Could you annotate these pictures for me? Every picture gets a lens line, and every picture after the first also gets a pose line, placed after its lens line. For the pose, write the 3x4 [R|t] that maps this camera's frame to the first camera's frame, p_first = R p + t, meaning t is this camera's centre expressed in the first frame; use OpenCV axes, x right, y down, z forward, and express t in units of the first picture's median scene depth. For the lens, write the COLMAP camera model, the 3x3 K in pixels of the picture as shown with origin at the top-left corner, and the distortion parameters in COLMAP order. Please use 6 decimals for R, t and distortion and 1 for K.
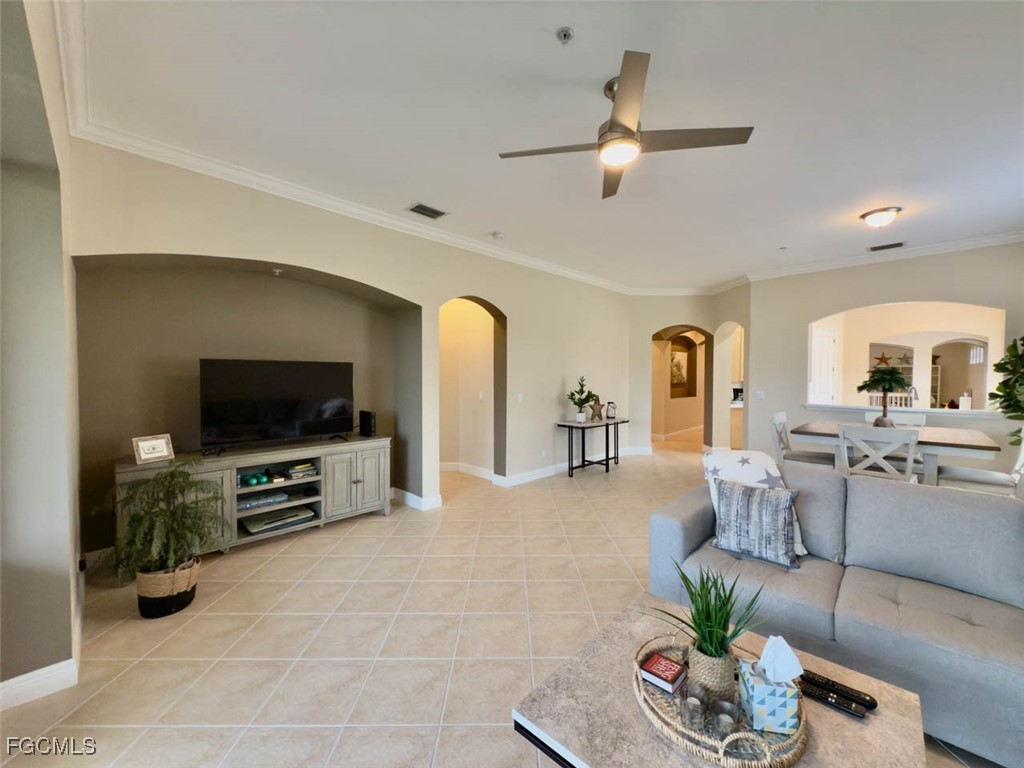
lens RADIAL K [[406.8, 0, 511.0], [0, 406.8, 384.1], [0, 0, 1]] dist [0.001705, 0.000095]
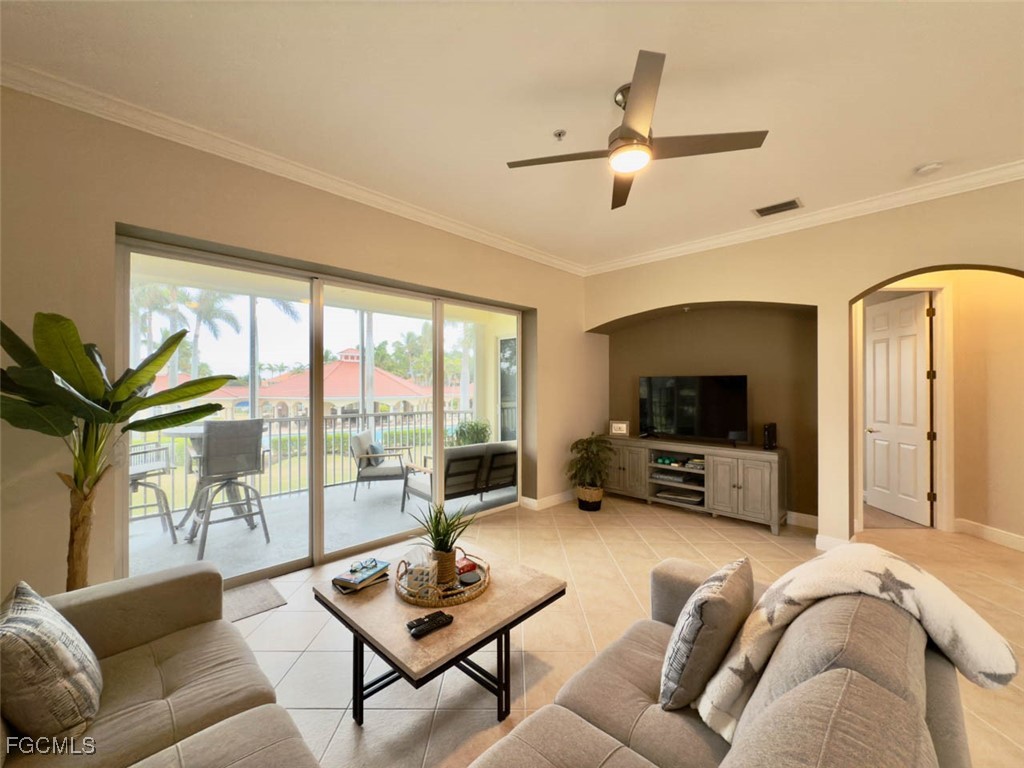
lens RADIAL K [[407.3, 0, 515.6], [0, 407.3, 385.8], [0, 0, 1]] dist [0.000902, 0.000108]
pose [[0.012233, -0.003364, -0.999920, 0.734392], [-0.022027, 0.999751, -0.003632, -0.008819], [0.999683, 0.022069, 0.012156, 0.425382]]
